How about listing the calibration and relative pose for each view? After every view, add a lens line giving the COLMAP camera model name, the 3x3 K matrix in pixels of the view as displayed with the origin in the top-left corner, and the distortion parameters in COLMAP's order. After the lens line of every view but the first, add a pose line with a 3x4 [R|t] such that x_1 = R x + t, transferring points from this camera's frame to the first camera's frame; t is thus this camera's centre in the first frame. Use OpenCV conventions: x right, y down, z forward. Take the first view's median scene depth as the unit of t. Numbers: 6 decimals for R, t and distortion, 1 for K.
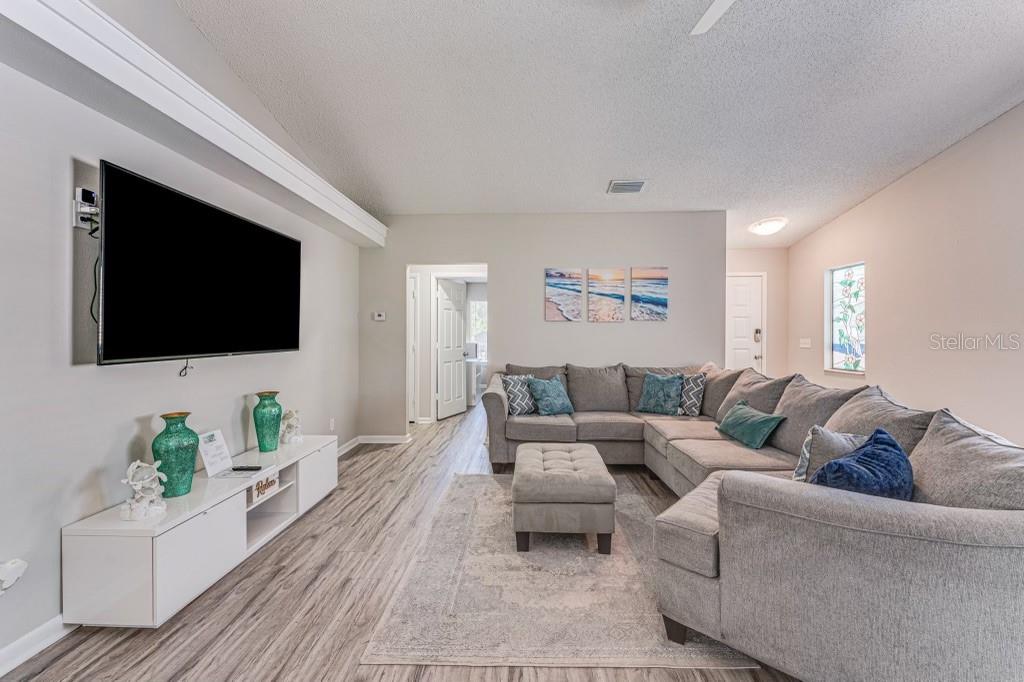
lens RADIAL K [[414.0, 0, 511.8], [0, 414.0, 338.2], [0, 0, 1]] dist [0.003756, 0.000192]
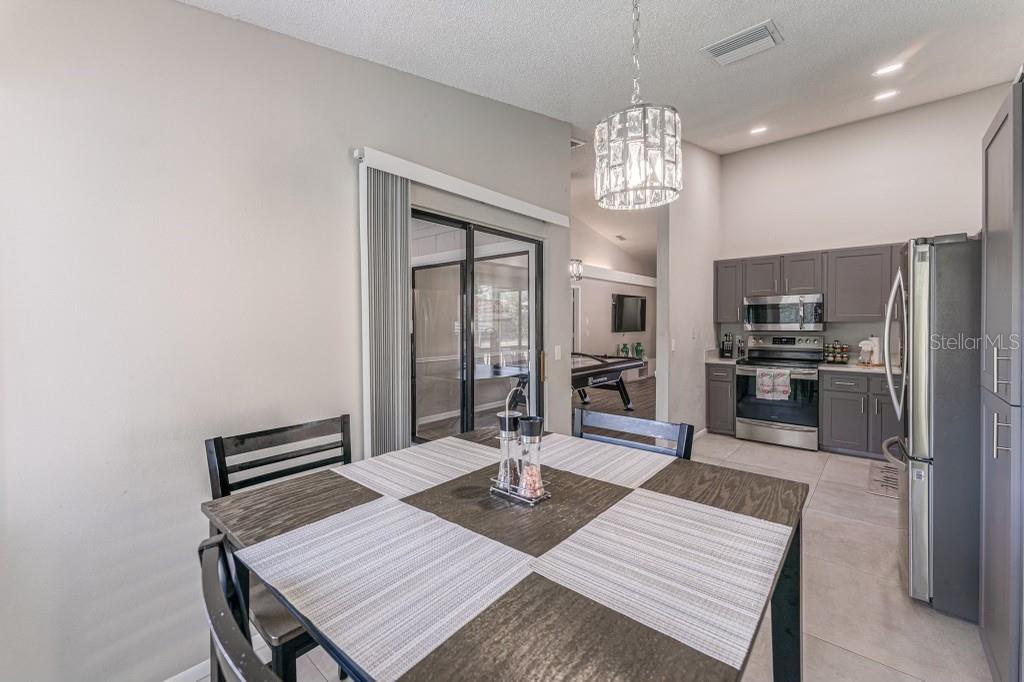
lens RADIAL K [[414.0, 0, 512.1], [0, 414.0, 332.9], [0, 0, 1]] dist [0.003756, 0.000192]
pose [[0.778398, -0.001572, -0.627769, 0.484240], [0.006746, 0.999960, 0.005861, 0.011376], [0.627735, -0.008797, 0.778378, -1.497373]]
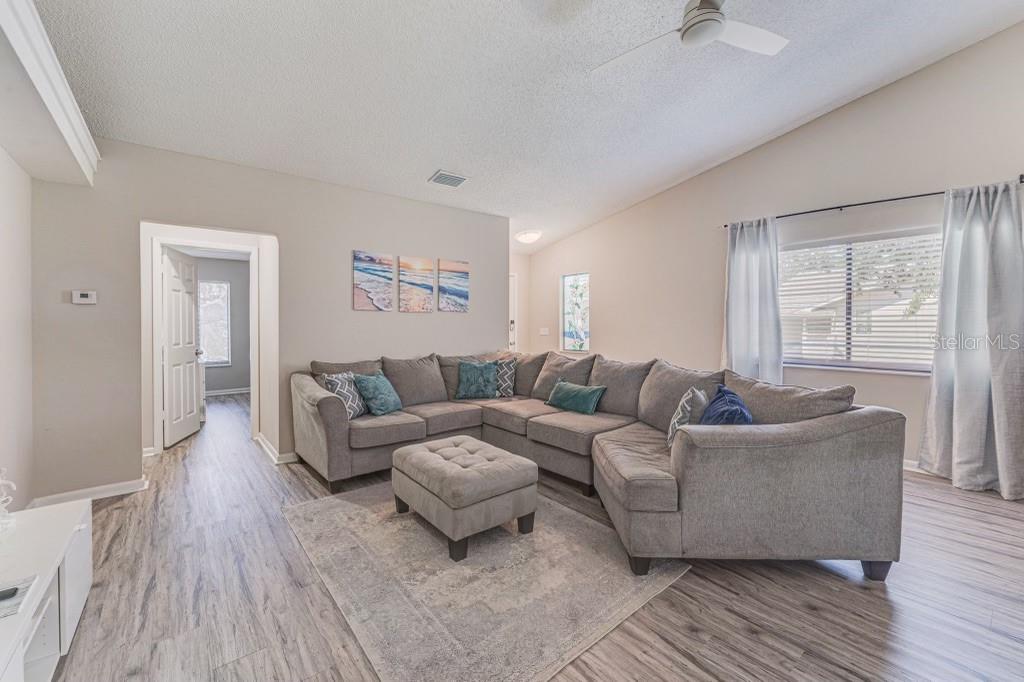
lens RADIAL K [[414.0, 0, 509.3], [0, 414.0, 332.8], [0, 0, 1]] dist [0.003756, 0.000192]
pose [[0.761015, -0.016264, 0.648531, -0.247332], [0.010633, 0.999864, 0.012598, -0.000623], [-0.648647, -0.002691, 0.761084, 0.117912]]
